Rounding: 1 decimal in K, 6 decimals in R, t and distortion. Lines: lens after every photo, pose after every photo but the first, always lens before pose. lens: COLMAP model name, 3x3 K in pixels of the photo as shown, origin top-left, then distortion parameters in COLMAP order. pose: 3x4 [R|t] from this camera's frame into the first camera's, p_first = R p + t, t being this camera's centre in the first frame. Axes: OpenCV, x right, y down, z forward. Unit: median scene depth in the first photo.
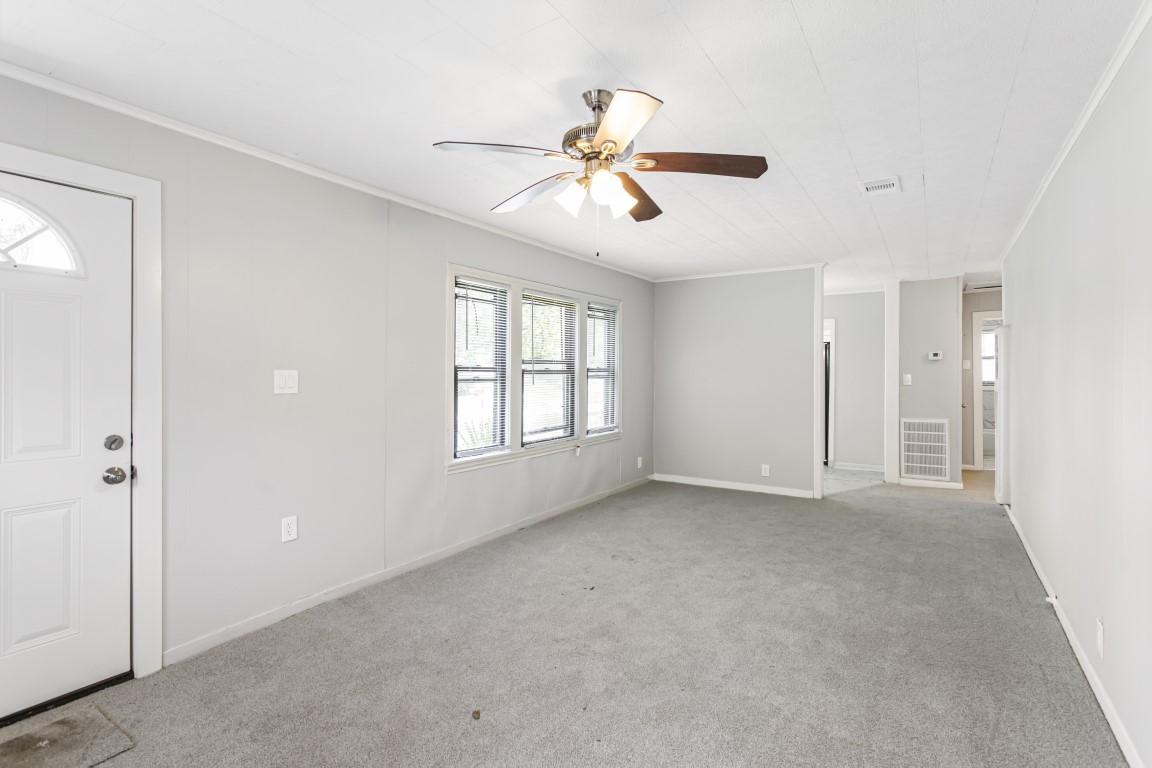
lens RADIAL K [[545.2, 0, 574.4], [0, 545.2, 375.7], [0, 0, 1]] dist [0.006010, -0.000913]
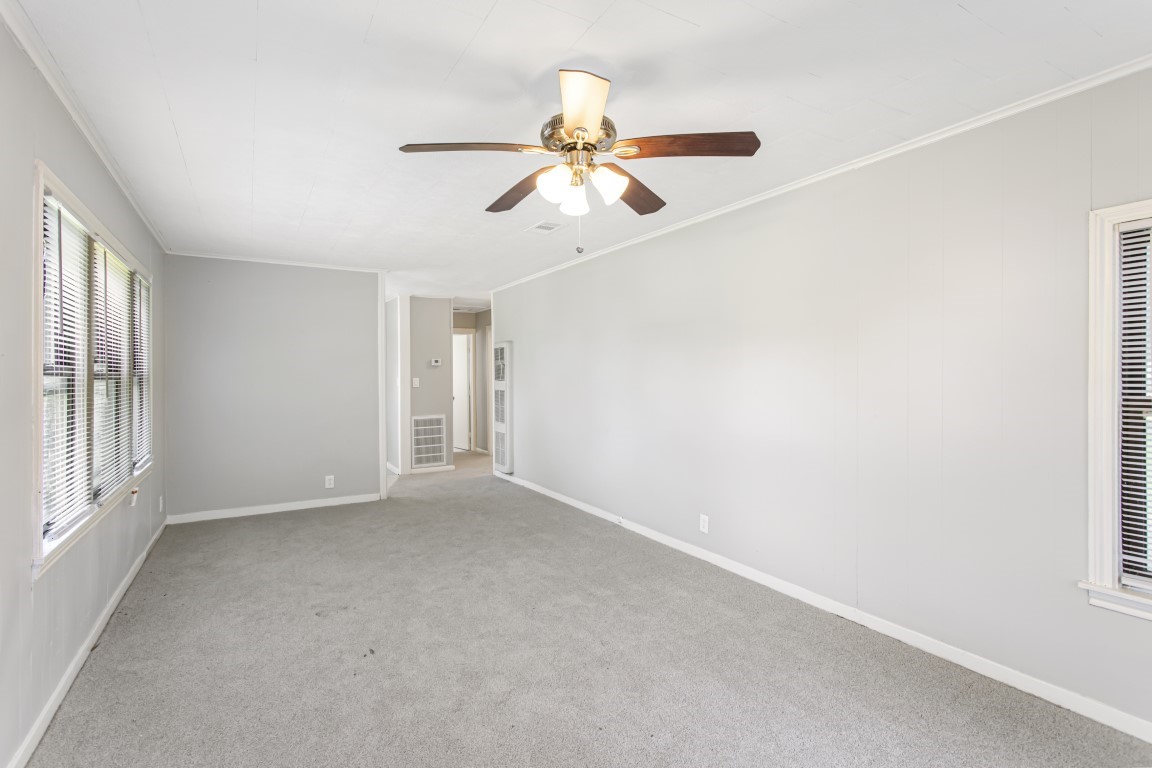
lens RADIAL K [[545.2, 0, 572.3], [0, 545.2, 380.5], [0, 0, 1]] dist [0.006010, -0.000913]
pose [[0.439682, -0.007700, 0.898120, -0.440380], [0.007096, 0.999962, 0.005100, -0.000789], [-0.898125, 0.004131, 0.439720, 0.321475]]
